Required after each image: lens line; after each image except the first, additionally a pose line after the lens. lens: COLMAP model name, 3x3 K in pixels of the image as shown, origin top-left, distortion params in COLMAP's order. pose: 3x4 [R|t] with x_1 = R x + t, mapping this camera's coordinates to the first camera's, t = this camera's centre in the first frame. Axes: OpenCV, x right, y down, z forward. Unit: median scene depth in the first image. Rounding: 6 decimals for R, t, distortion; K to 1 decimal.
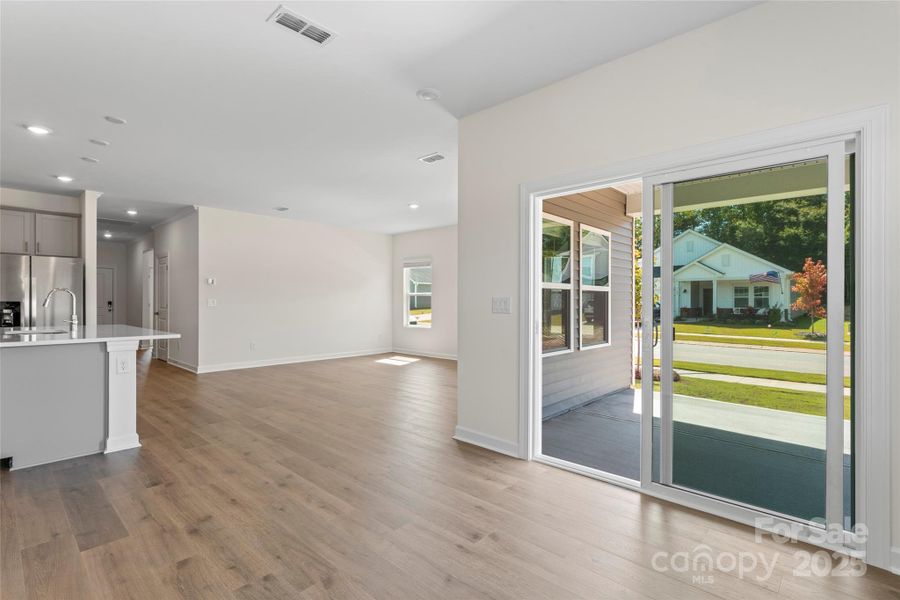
lens RADIAL K [[427.0, 0, 450.0], [0, 427.0, 300.0], [0, 0, 1]] dist [0.000520, 0.000027]
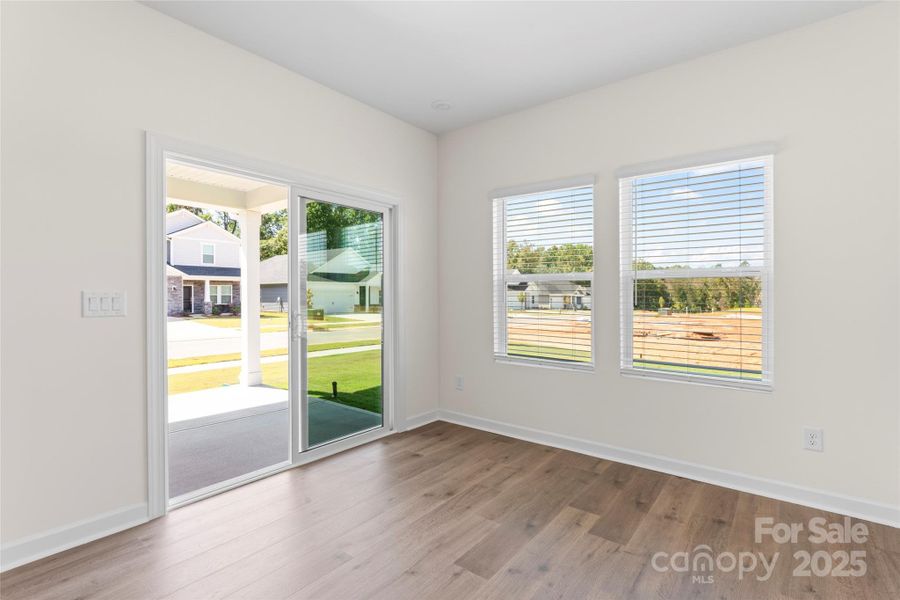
lens RADIAL K [[427.0, 0, 450.0], [0, 427.0, 300.0], [0, 0, 1]] dist [0.000520, 0.000027]
pose [[-0.085152, -0.011893, 0.996297, -0.582612], [-0.003208, 0.999927, 0.011662, -0.002716], [-0.996363, -0.002203, -0.085184, 0.573354]]
